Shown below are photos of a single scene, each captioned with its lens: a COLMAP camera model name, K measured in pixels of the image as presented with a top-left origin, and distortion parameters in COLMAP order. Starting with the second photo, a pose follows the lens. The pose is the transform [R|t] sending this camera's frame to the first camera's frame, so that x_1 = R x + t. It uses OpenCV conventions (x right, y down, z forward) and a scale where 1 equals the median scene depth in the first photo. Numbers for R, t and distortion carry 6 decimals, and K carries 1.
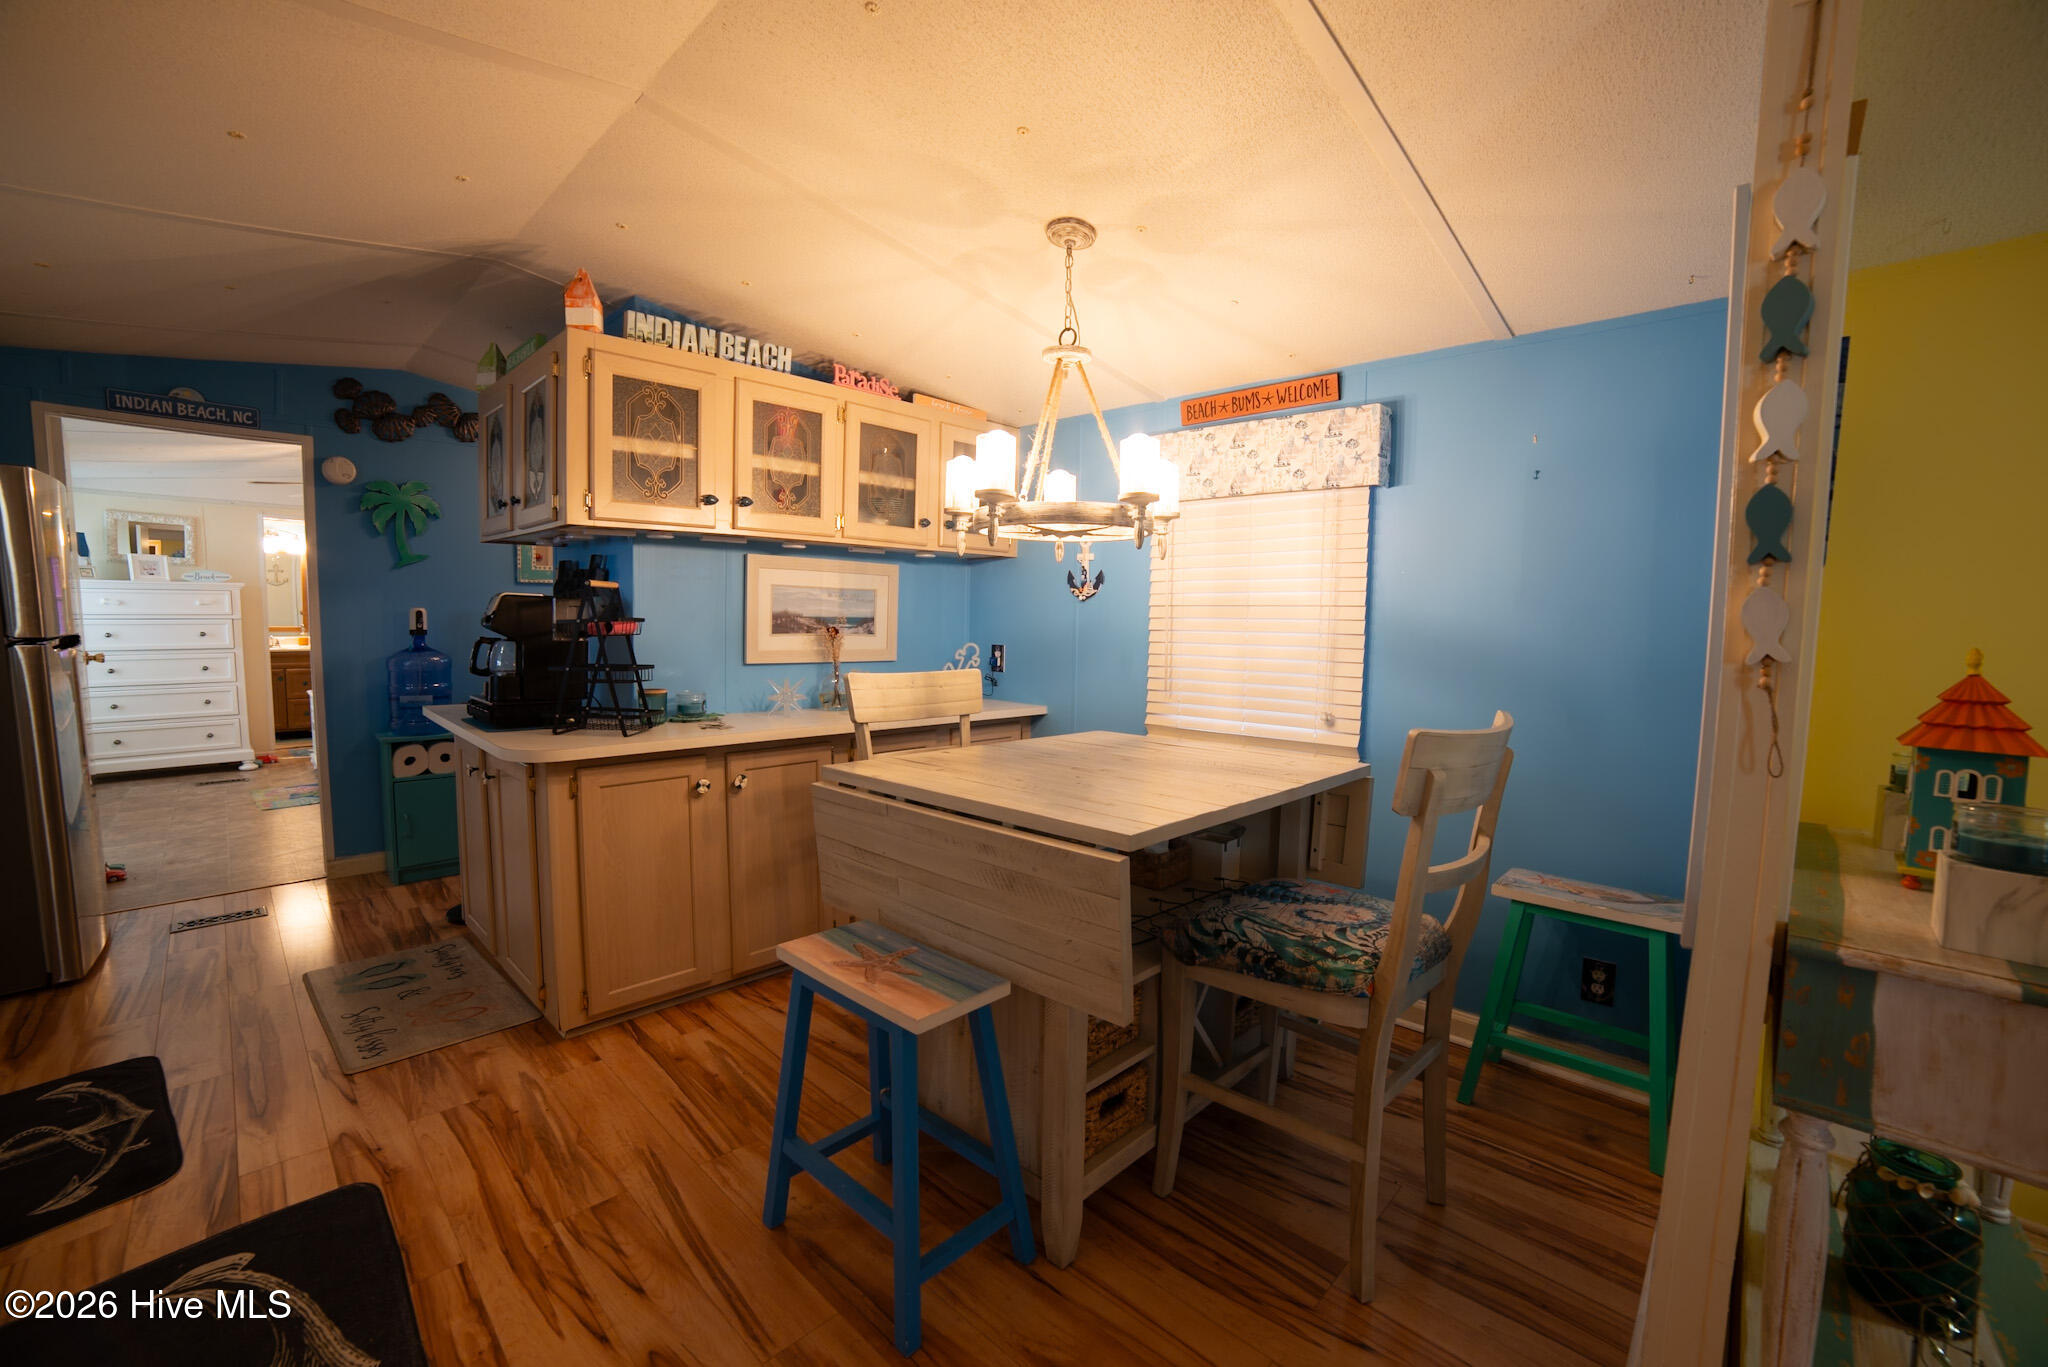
lens RADIAL K [[833.6, 0, 1024.0], [0, 833.6, 683.5], [0, 0, 1]] dist [-0.101565, 0.033574]
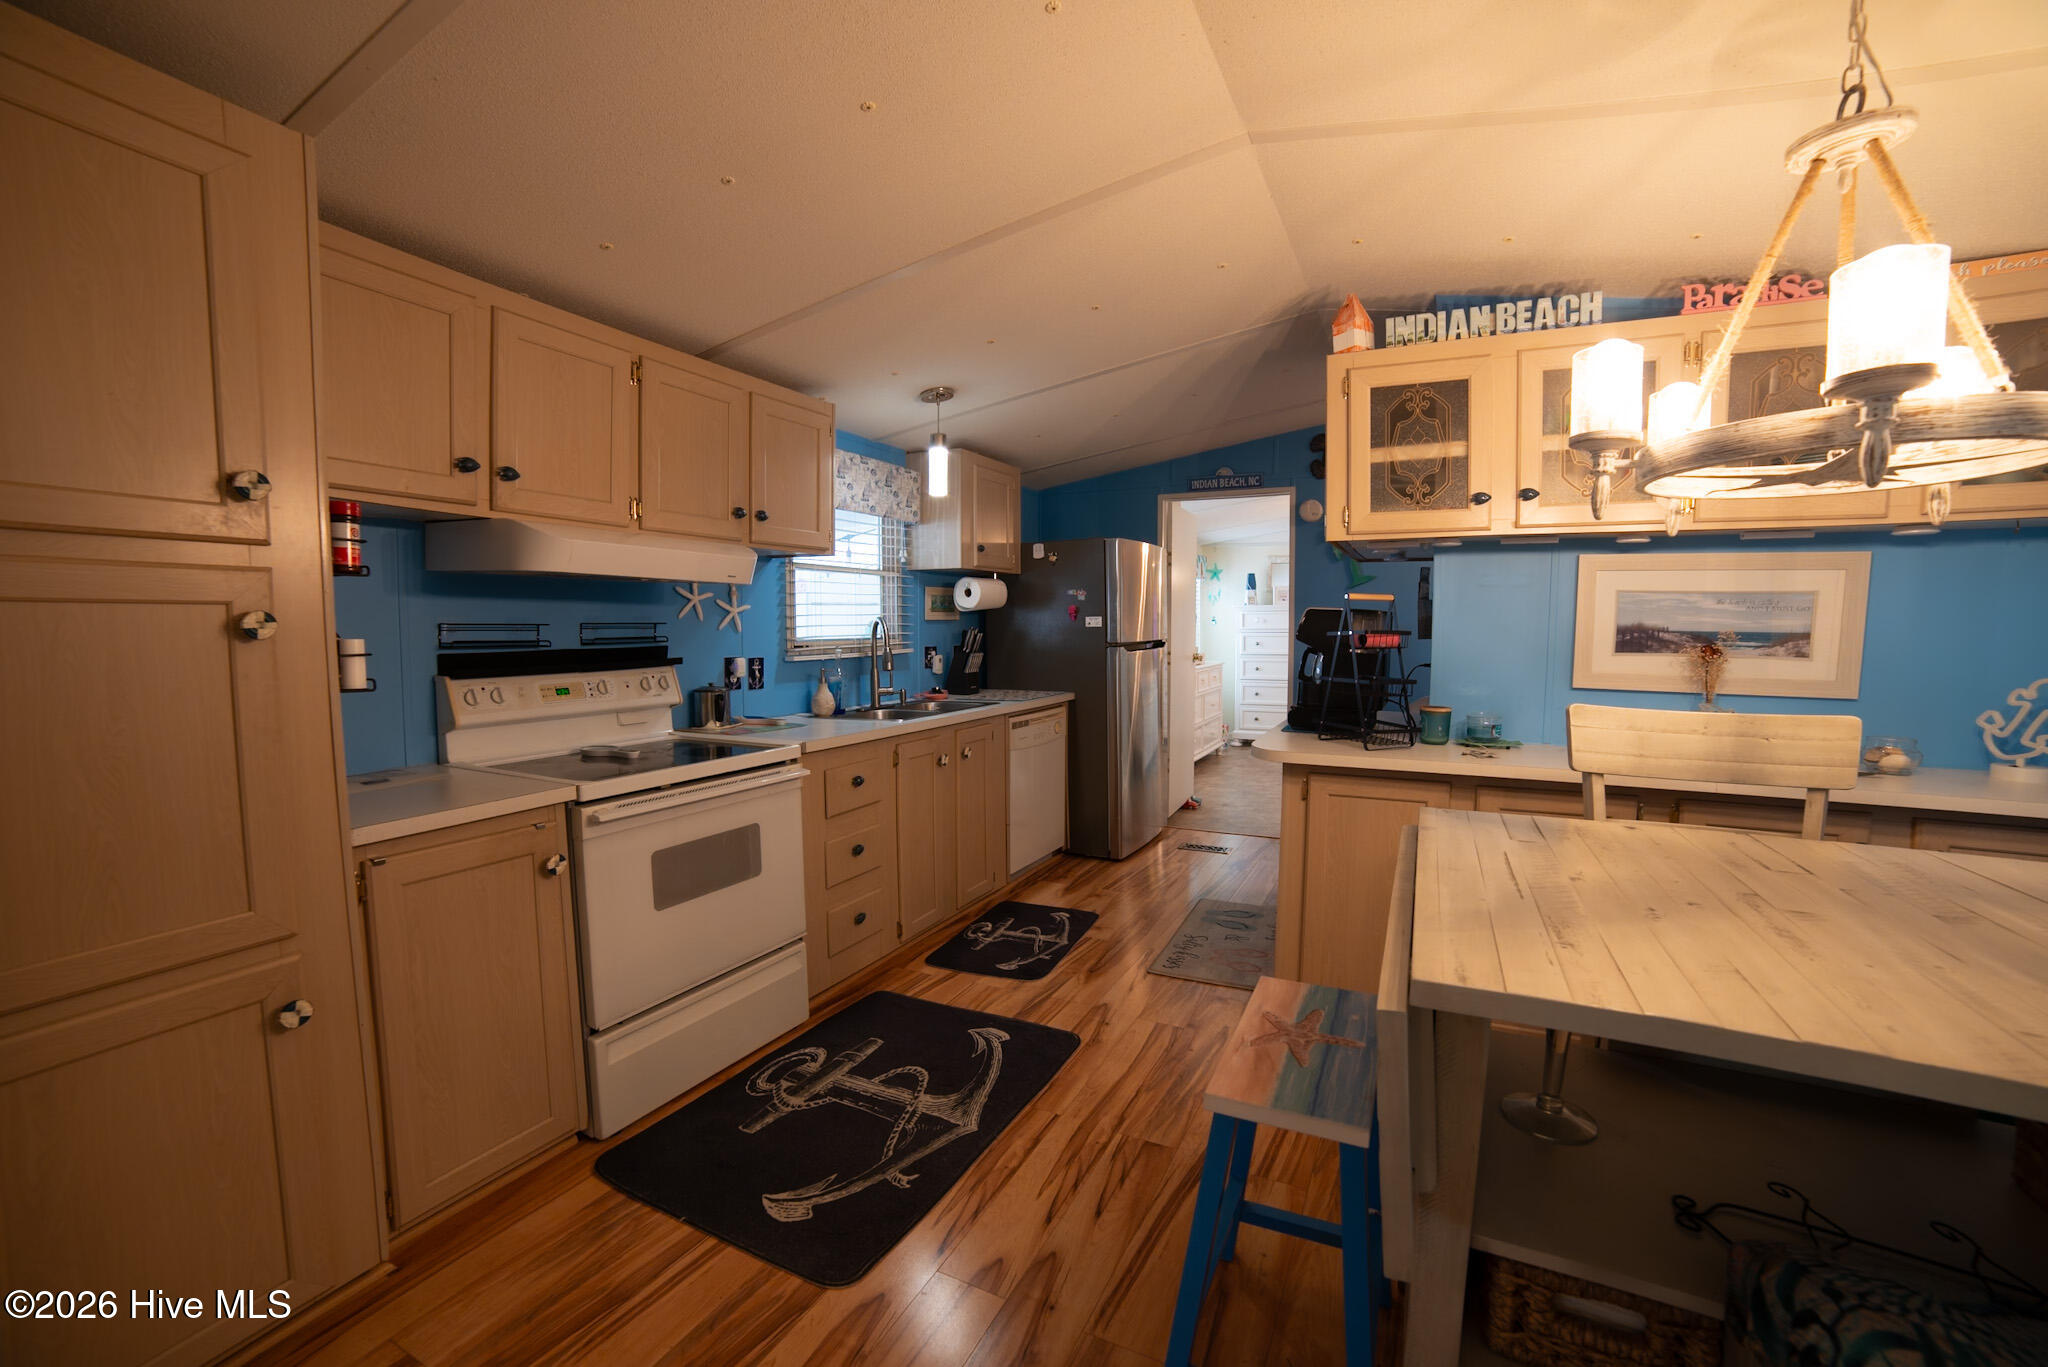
lens RADIAL K [[833.6, 0, 1024.0], [0, 833.6, 683.5], [0, 0, 1]] dist [-0.101565, 0.033574]
pose [[0.296729, 0.053134, -0.953482, 0.313502], [-0.073971, 0.996730, 0.032524, -0.016201], [0.952093, 0.060879, 0.299689, 0.280026]]
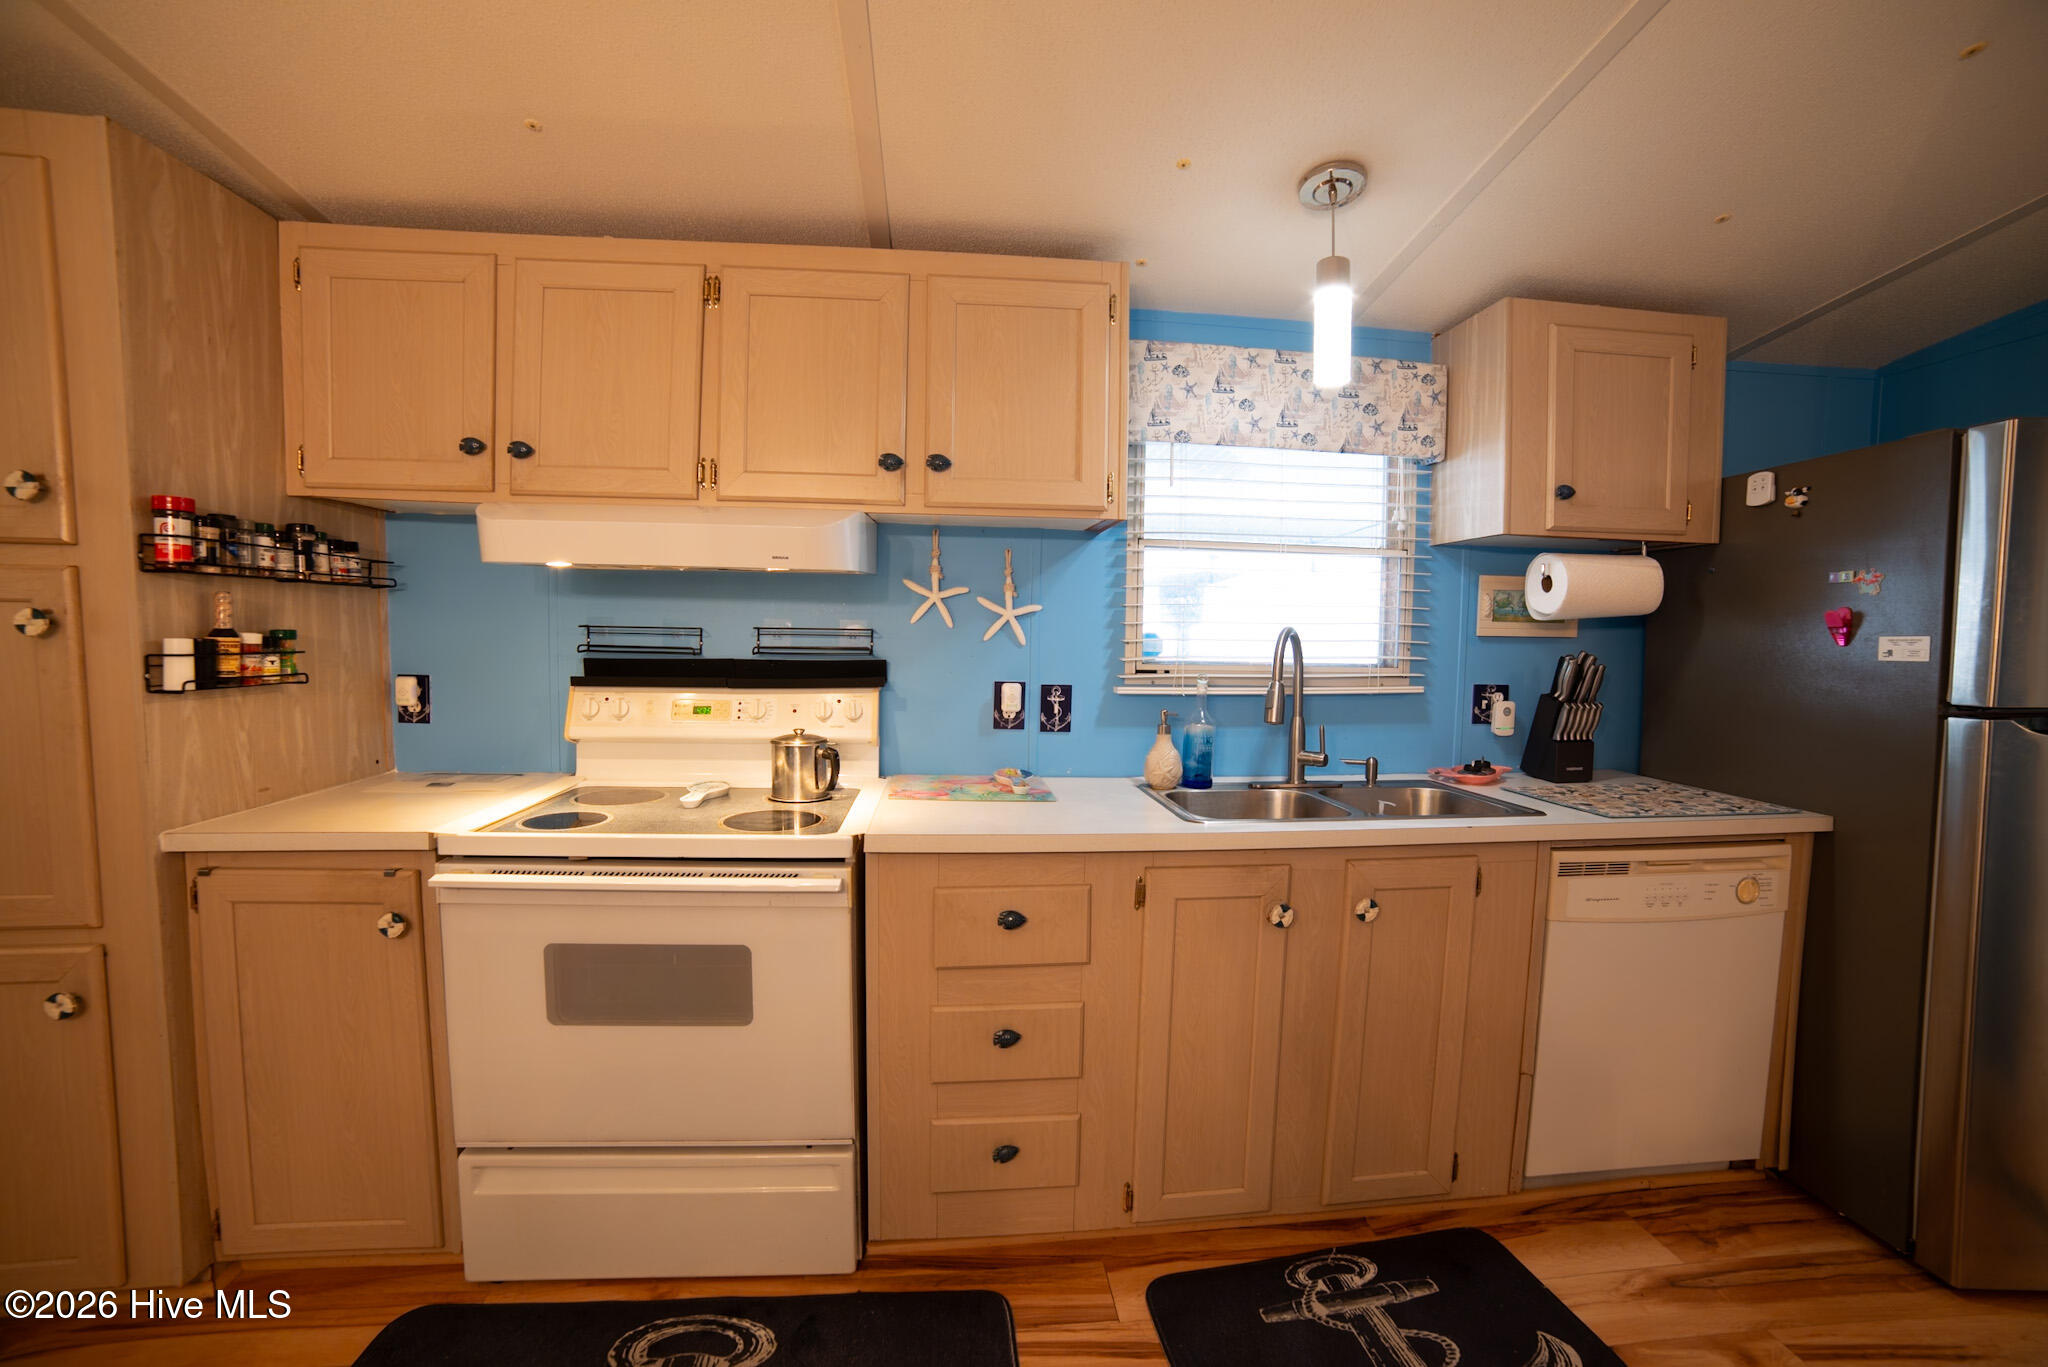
lens RADIAL K [[833.6, 0, 1024.0], [0, 833.6, 683.5], [0, 0, 1]] dist [-0.101565, 0.033574]
pose [[-0.645013, 0.023564, -0.763808, -0.322798], [-0.089153, 0.990378, 0.105841, -0.070628], [0.758953, 0.136364, -0.636706, 0.766210]]
